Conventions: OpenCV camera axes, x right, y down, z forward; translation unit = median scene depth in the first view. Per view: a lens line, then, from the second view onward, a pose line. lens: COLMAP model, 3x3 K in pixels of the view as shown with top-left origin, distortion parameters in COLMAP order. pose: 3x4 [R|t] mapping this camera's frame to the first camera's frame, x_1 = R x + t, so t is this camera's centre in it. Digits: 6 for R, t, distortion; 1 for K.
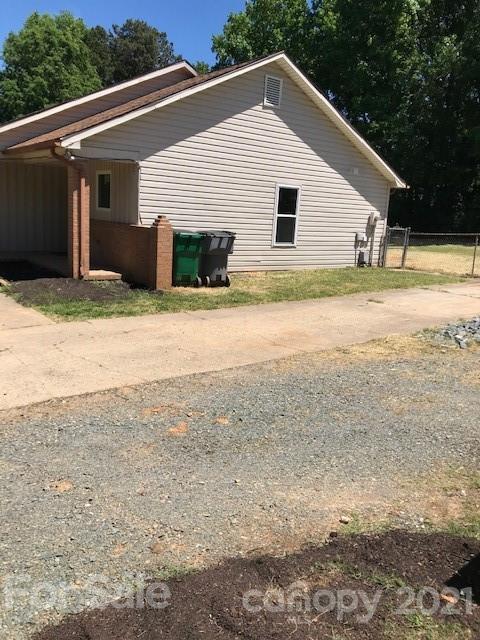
lens RADIAL K [[522.1, 0, 240.0], [0, 522.1, 320.0], [0, 0, 1]] dist [0.025445, -0.010673]
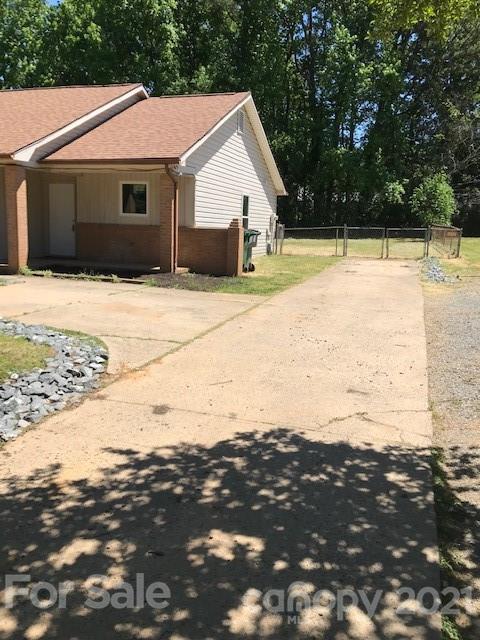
lens RADIAL K [[522.1, 0, 240.0], [0, 522.1, 320.0], [0, 0, 1]] dist [0.025445, -0.010673]
pose [[0.829571, -0.127198, 0.543721, -0.657897], [0.127669, 0.991124, 0.037074, 0.001802], [-0.543610, 0.038661, 0.838447, -0.062482]]
